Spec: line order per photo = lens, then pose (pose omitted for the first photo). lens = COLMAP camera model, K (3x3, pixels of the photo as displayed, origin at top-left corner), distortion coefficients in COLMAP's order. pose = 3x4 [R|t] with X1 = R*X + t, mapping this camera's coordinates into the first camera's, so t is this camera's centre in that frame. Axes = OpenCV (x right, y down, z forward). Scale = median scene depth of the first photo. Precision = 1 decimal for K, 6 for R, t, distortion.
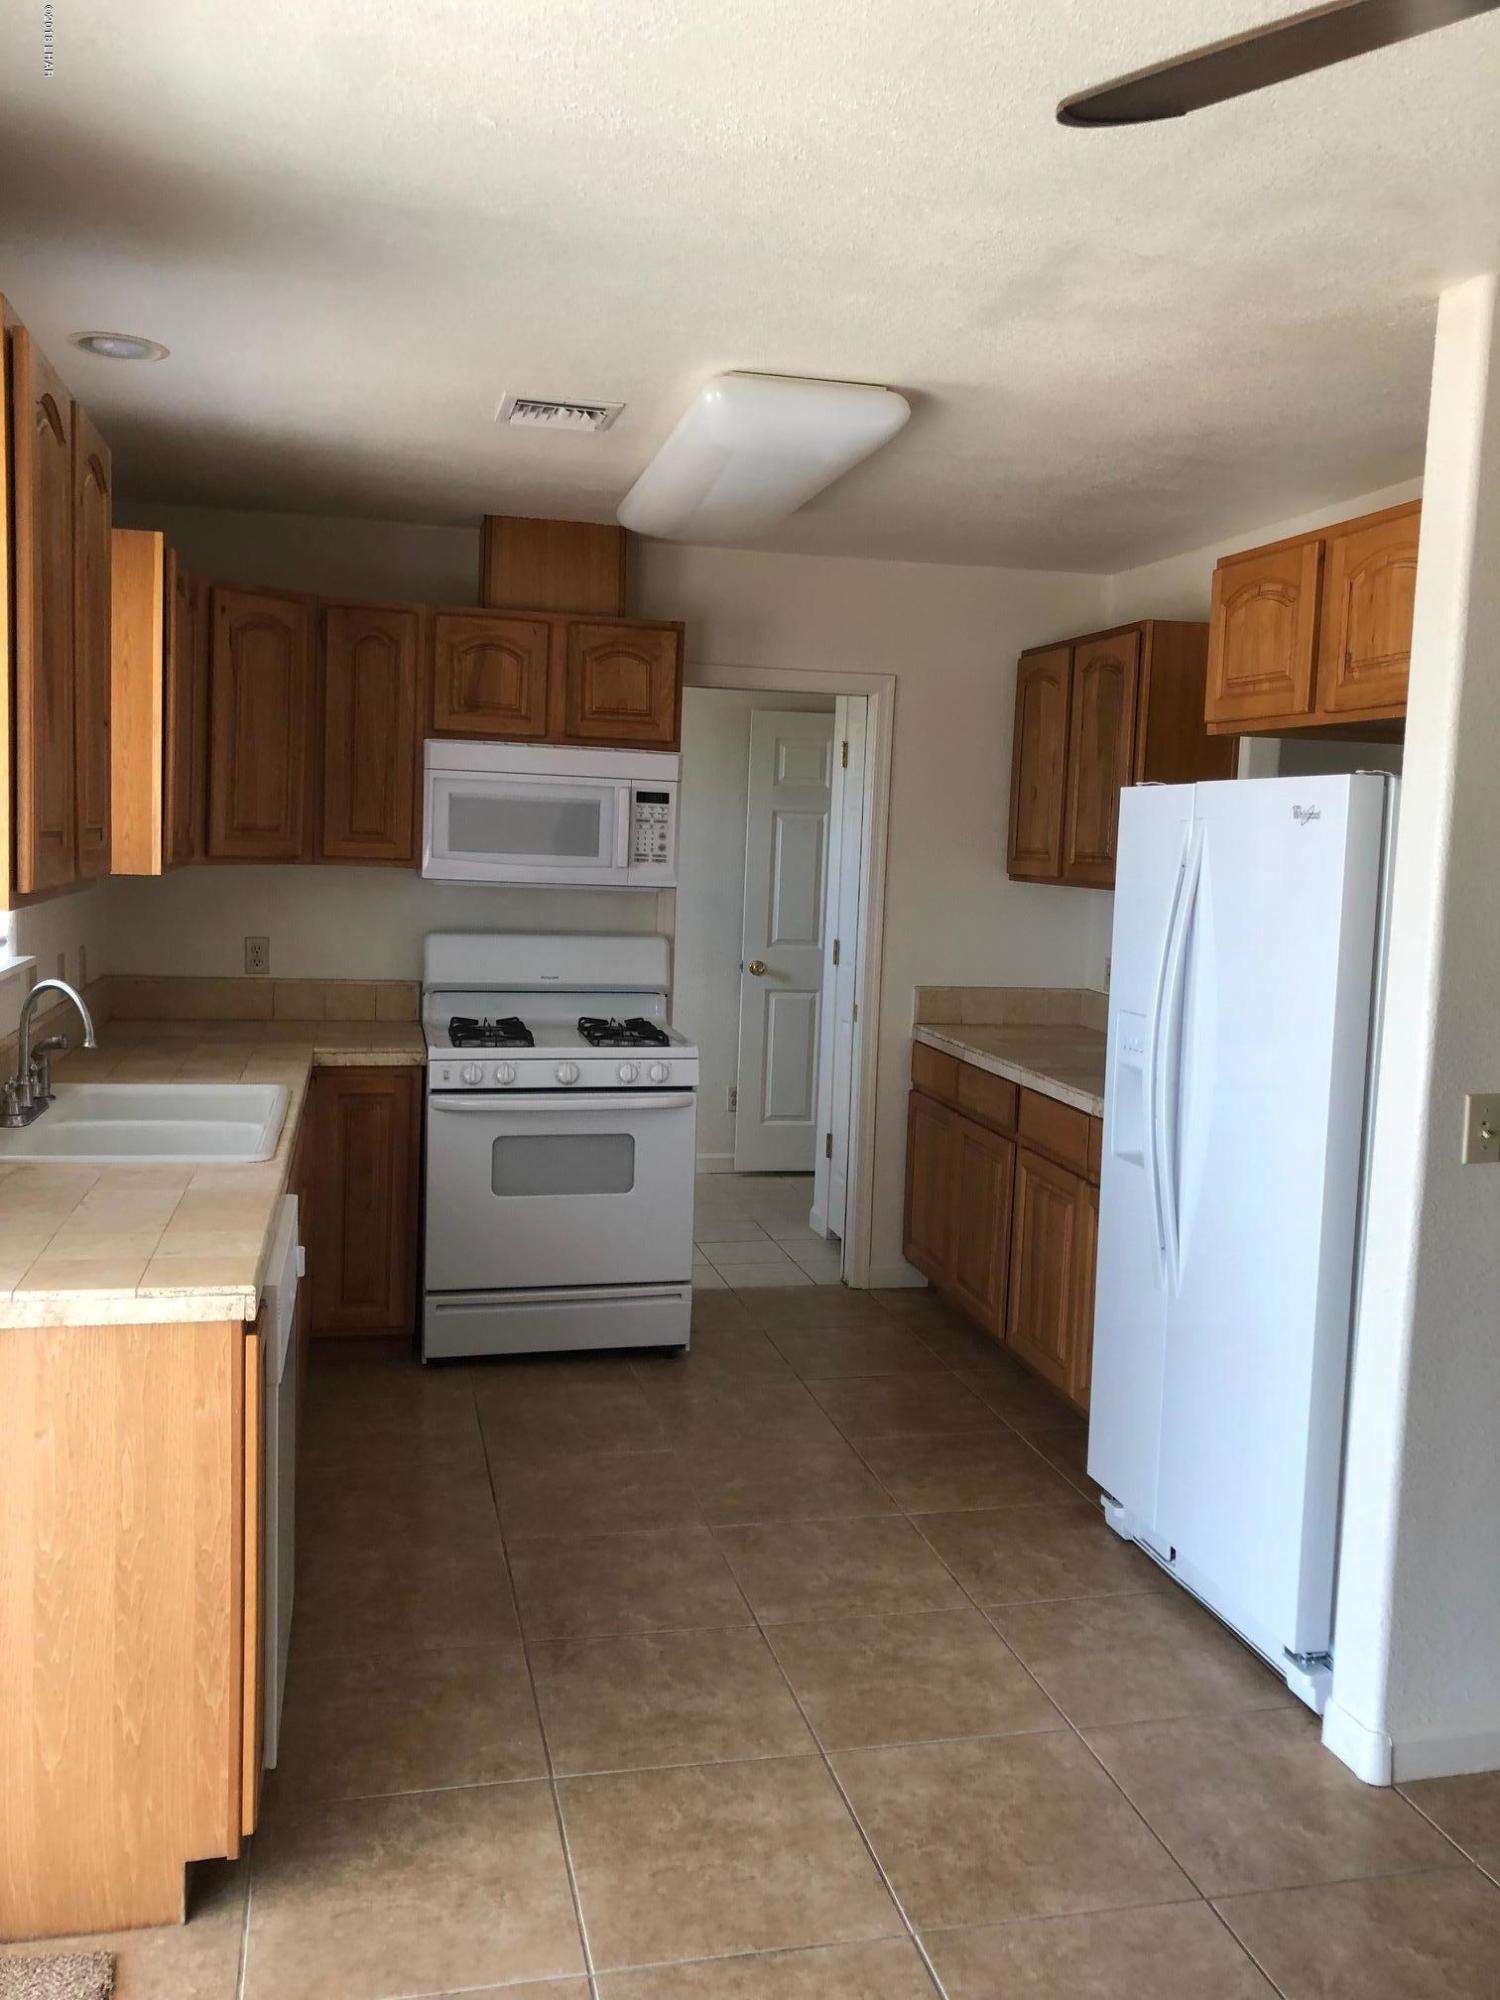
lens RADIAL K [[1628.6, 0, 741.9], [0, 1628.6, 990.2], [0, 0, 1]] dist [0.030986, -0.026545]
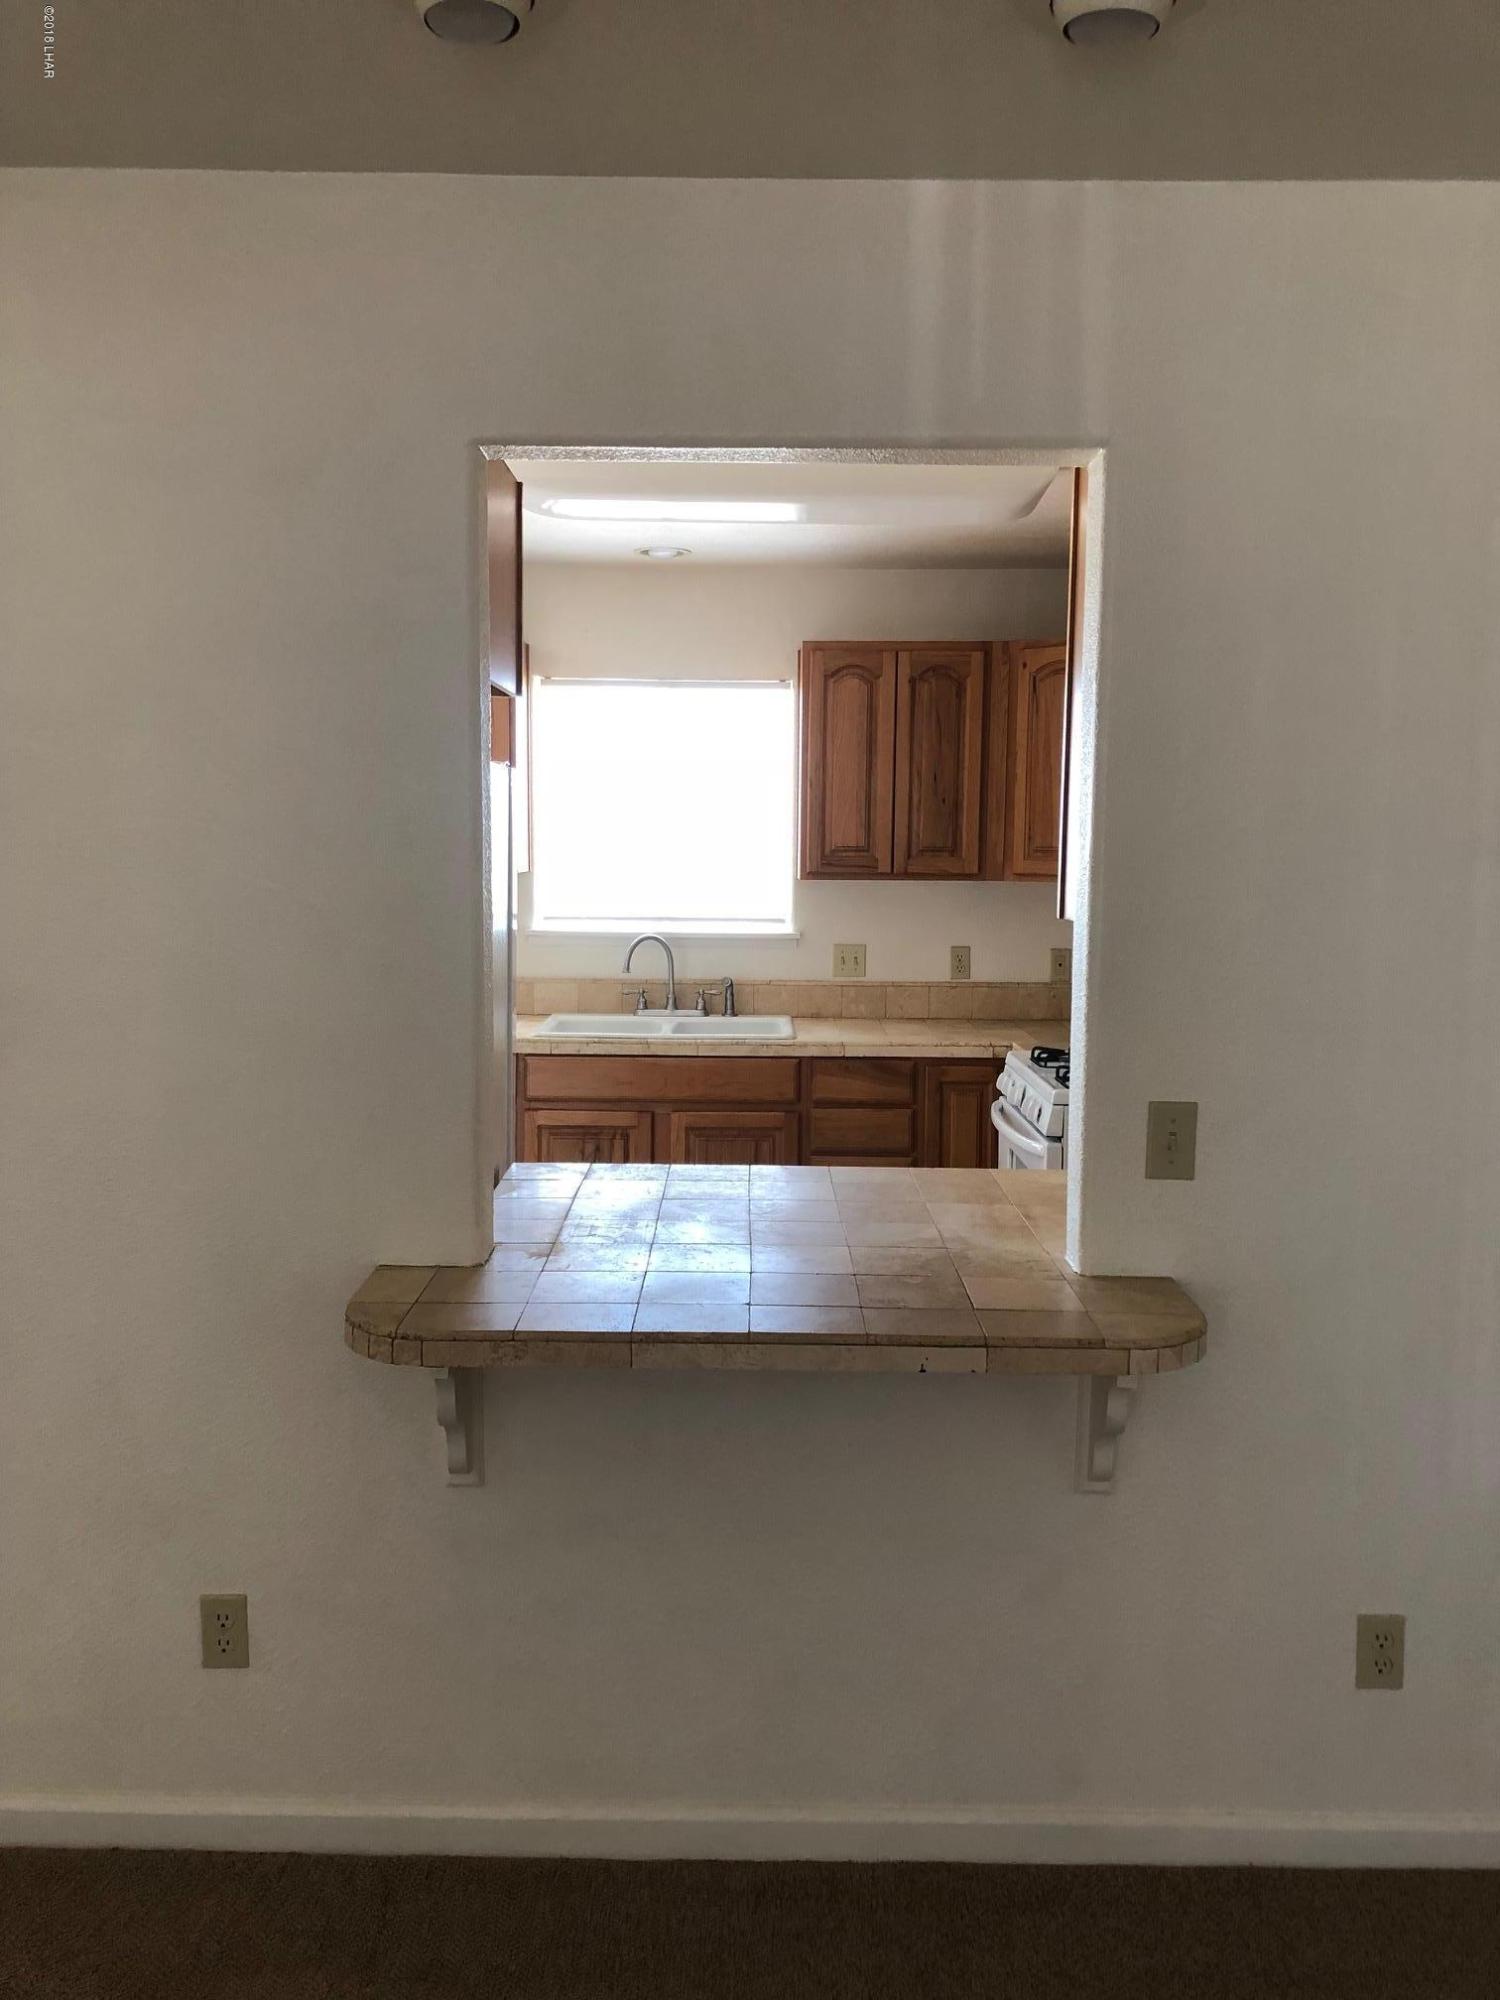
lens RADIAL K [[1628.6, 0, 745.2], [0, 1628.6, 996.7], [0, 0, 1]] dist [0.030986, -0.026545]
pose [[-0.236149, 0.057286, -0.970027, 0.799162], [-0.112295, 0.989964, 0.085801, -0.065617], [0.965206, 0.129191, -0.227346, 0.980107]]
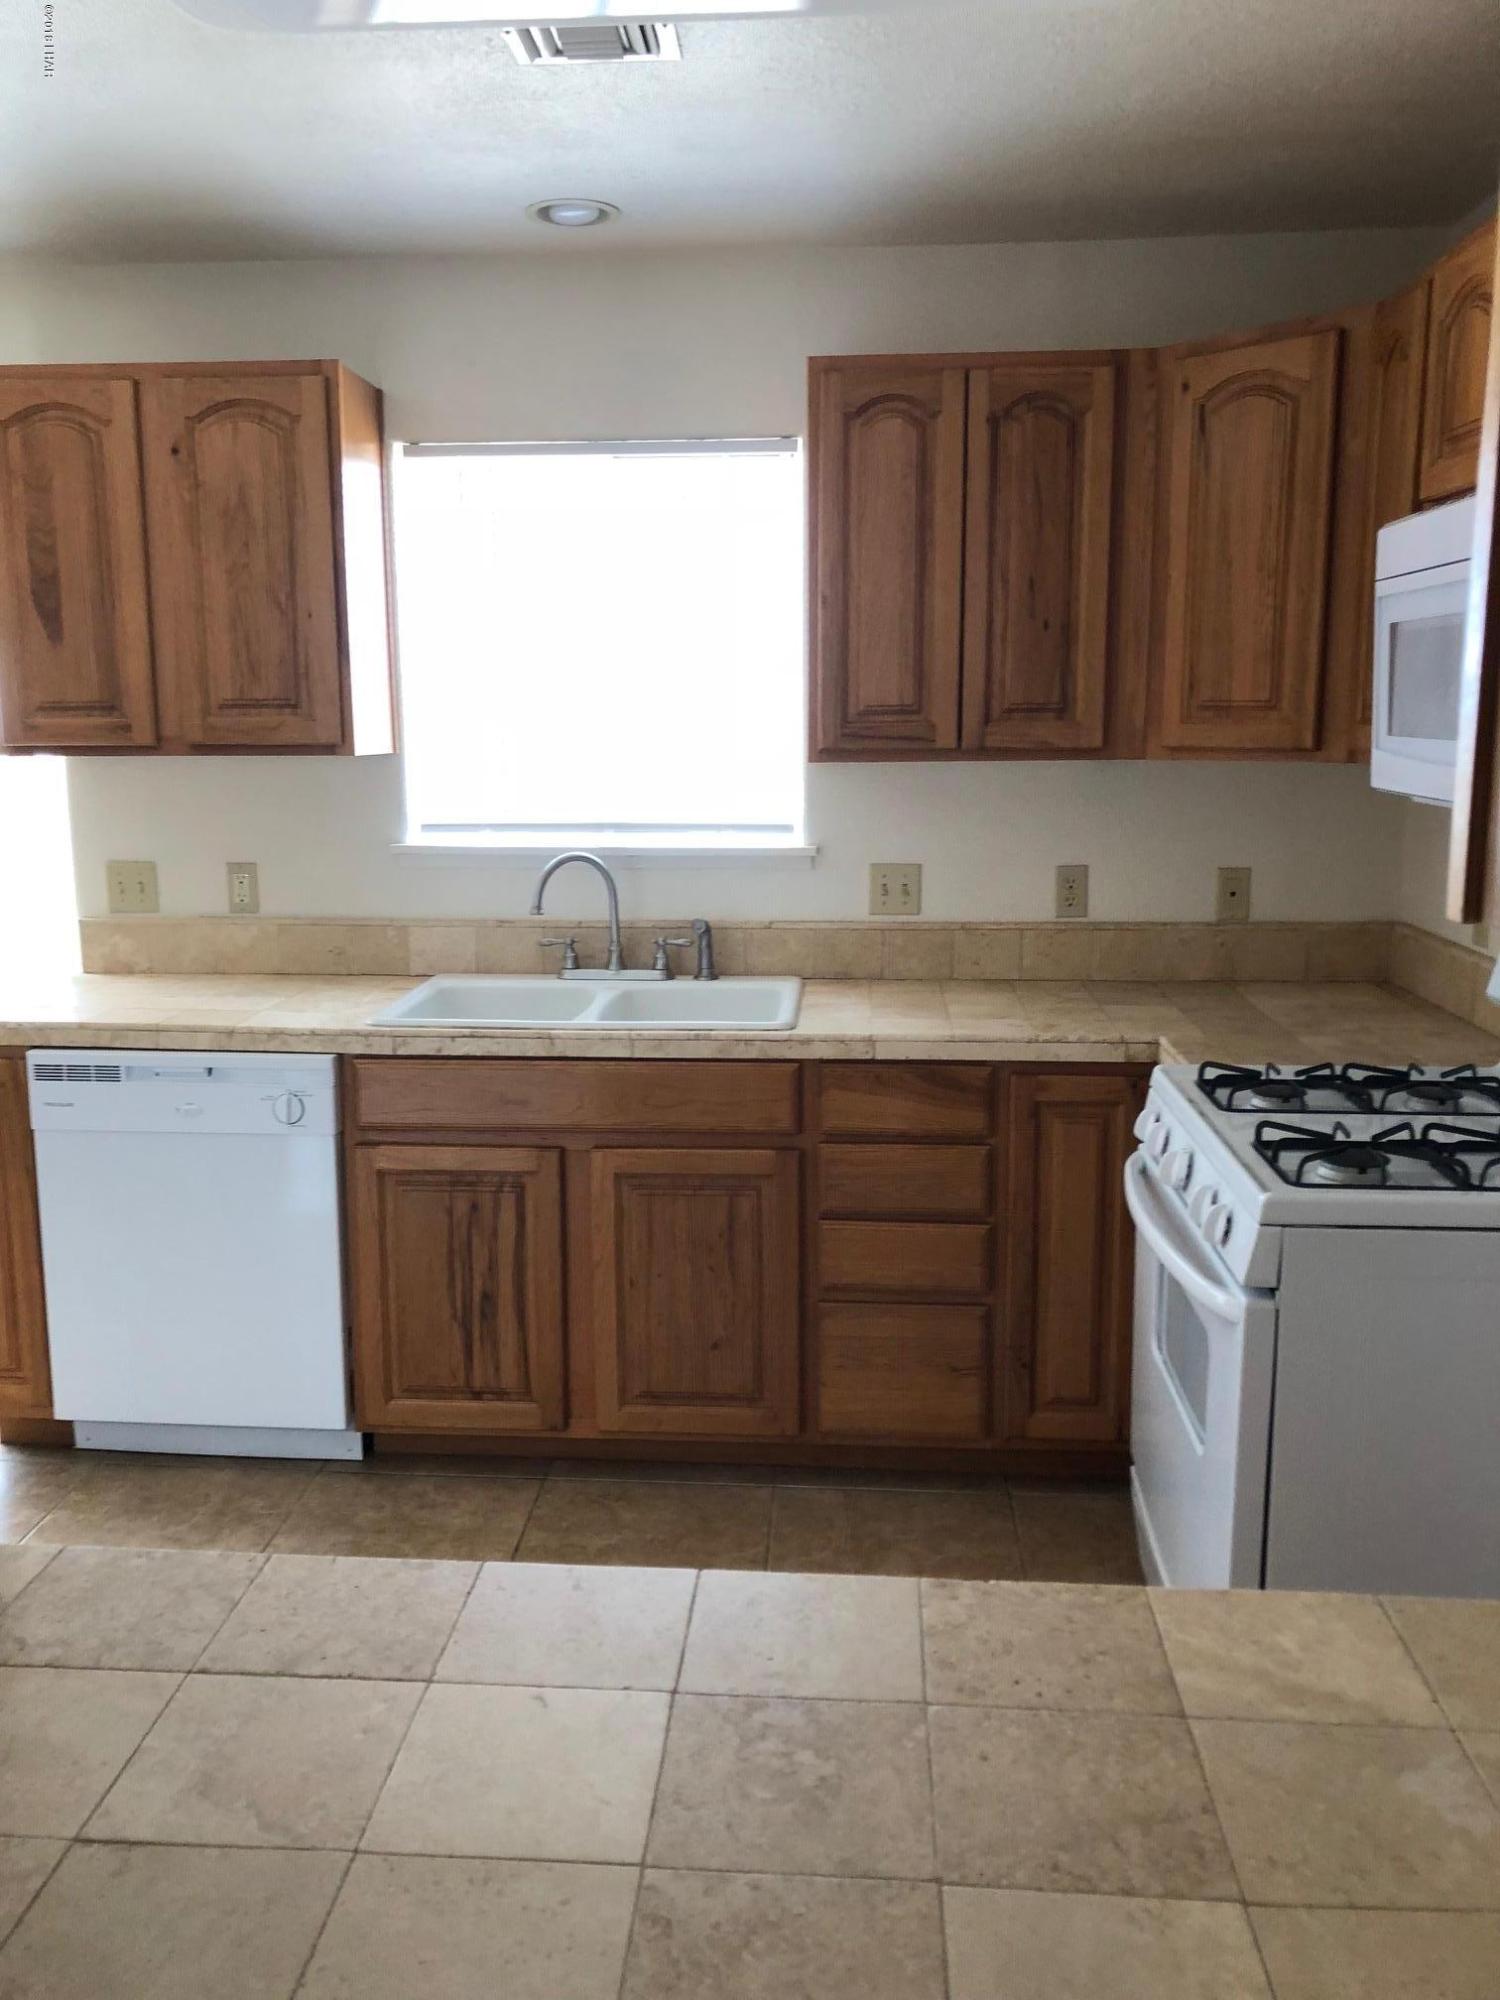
lens RADIAL K [[1628.6, 0, 758.1], [0, 1628.6, 1007.6], [0, 0, 1]] dist [0.030986, -0.026545]
pose [[-0.294024, 0.134043, -0.946352, 0.379712], [-0.097603, 0.980731, 0.169237, -0.066089], [0.950802, 0.142127, -0.275275, 0.936295]]
